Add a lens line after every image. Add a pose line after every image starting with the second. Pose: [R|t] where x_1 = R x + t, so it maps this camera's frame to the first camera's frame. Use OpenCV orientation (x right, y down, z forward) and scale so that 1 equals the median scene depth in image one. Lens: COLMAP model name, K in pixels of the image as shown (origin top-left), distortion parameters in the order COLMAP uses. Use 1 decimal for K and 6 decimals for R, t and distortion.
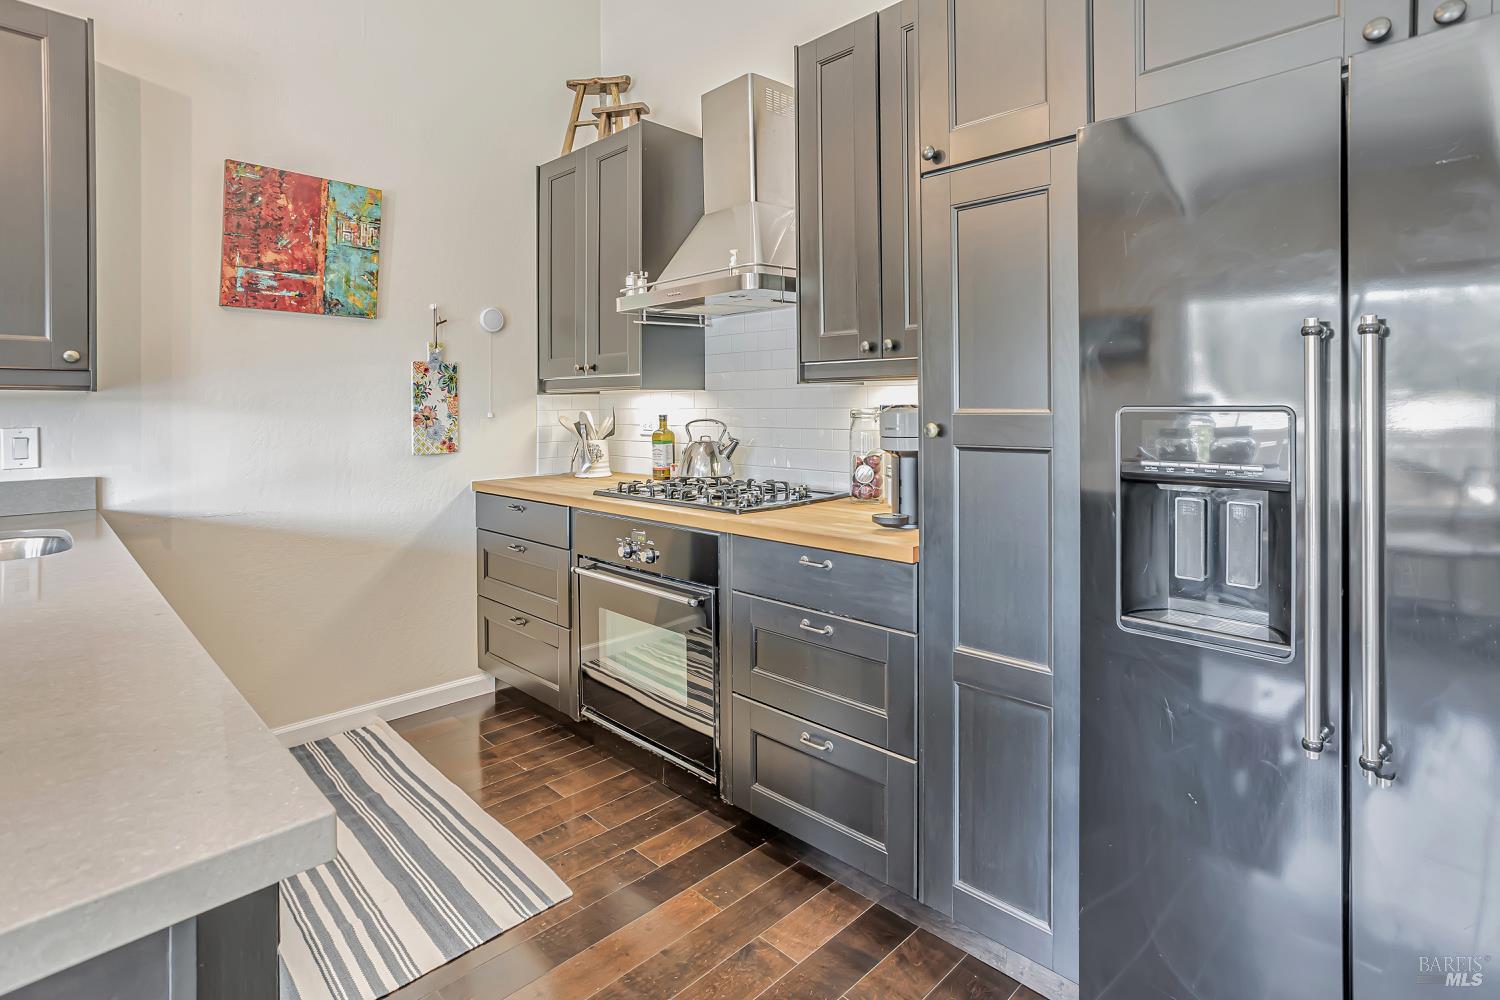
lens RADIAL K [[753.8, 0, 747.9], [0, 753.8, 393.7], [0, 0, 1]] dist [-0.045133, 0.032711]
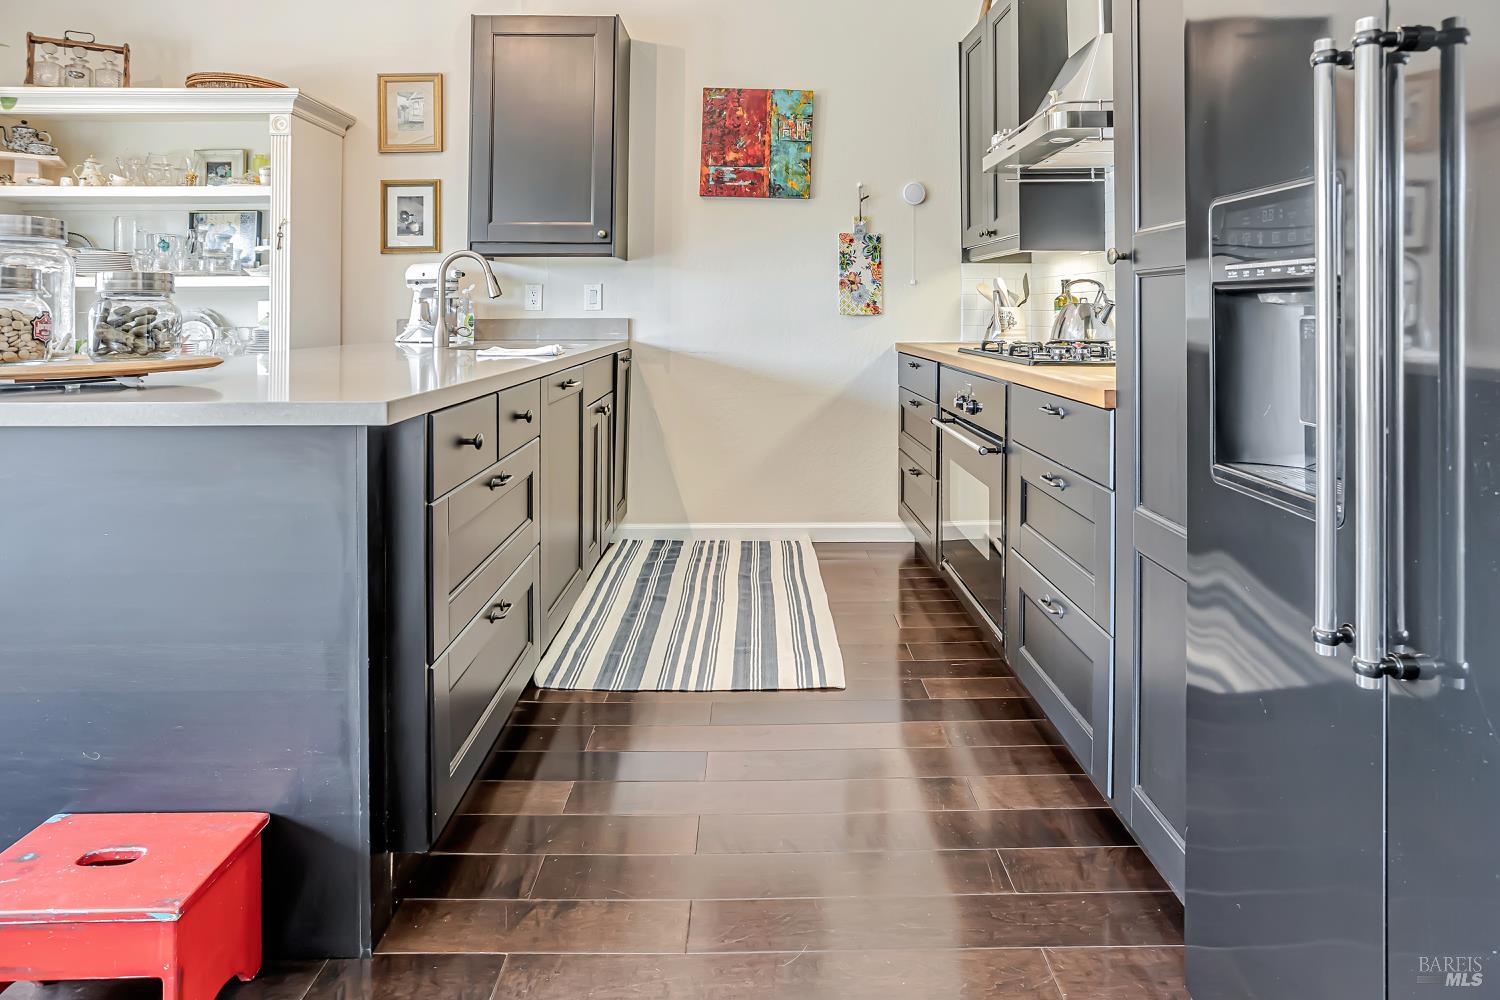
lens RADIAL K [[809.0, 0, 758.8], [0, 809.0, 278.0], [0, 0, 1]] dist [-0.010827, 0.017724]
pose [[0.721873, -0.015022, -0.691863, 0.345617], [0.001307, 0.999792, -0.020344, 0.053934], [0.692025, 0.013781, 0.721742, 0.016295]]
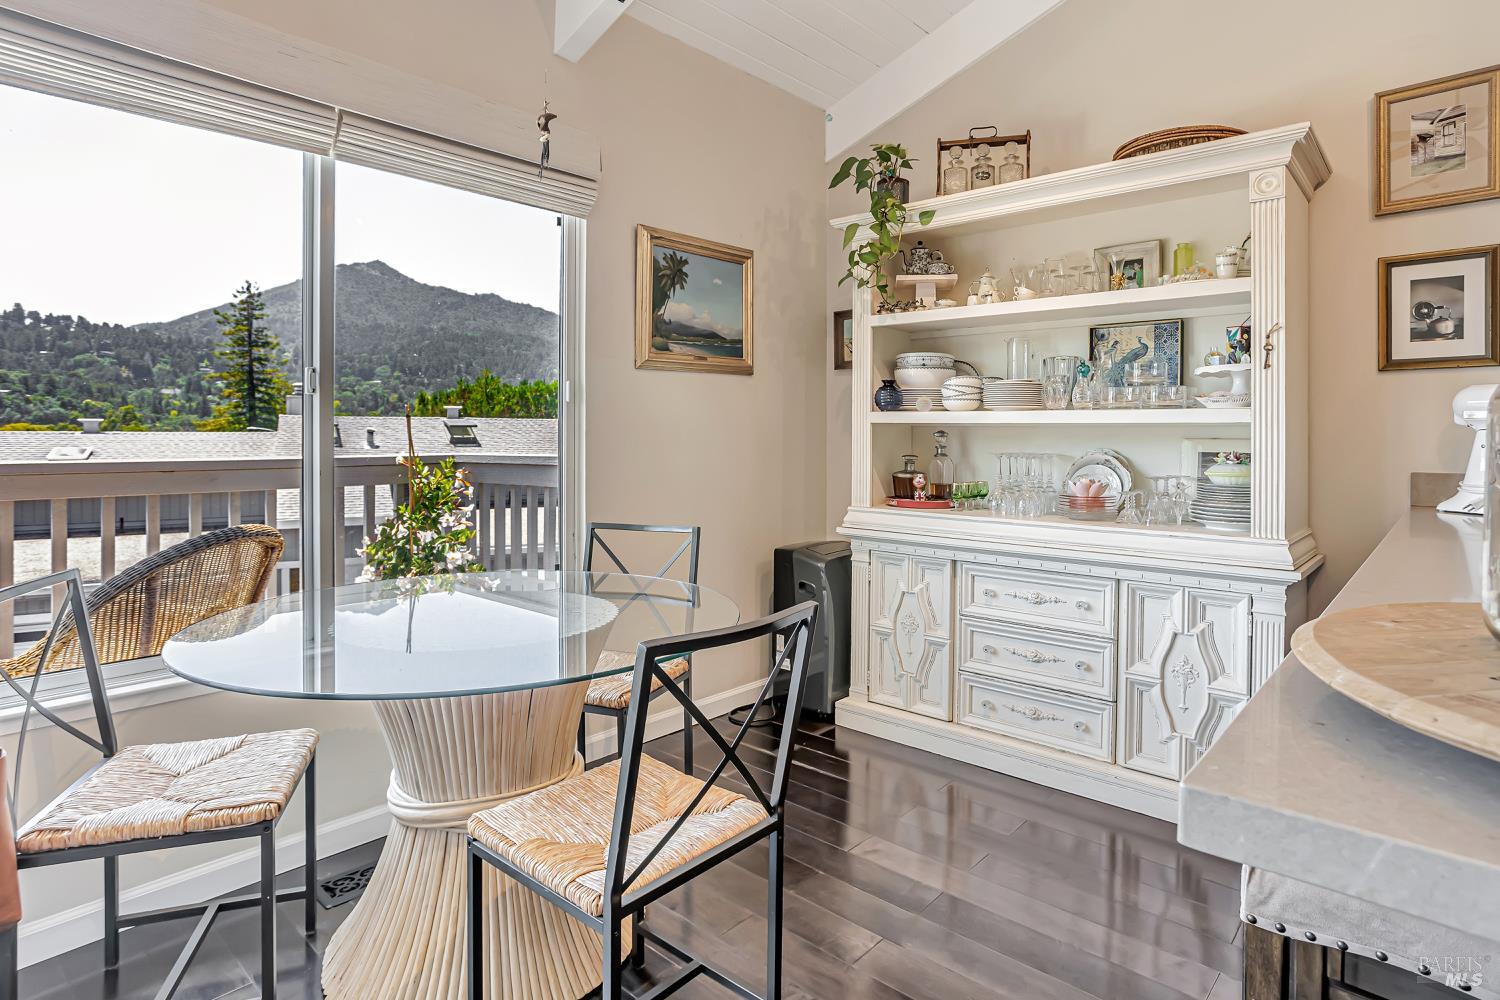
lens RADIAL K [[809.0, 0, 792.3], [0, 809.0, 412.9], [0, 0, 1]] dist [-0.010827, 0.017724]
pose [[0.104415, -0.007247, -0.994507, -0.229945], [0.001166, 0.999974, -0.007165, 0.035998], [0.994533, -0.000411, 0.104421, -0.170679]]
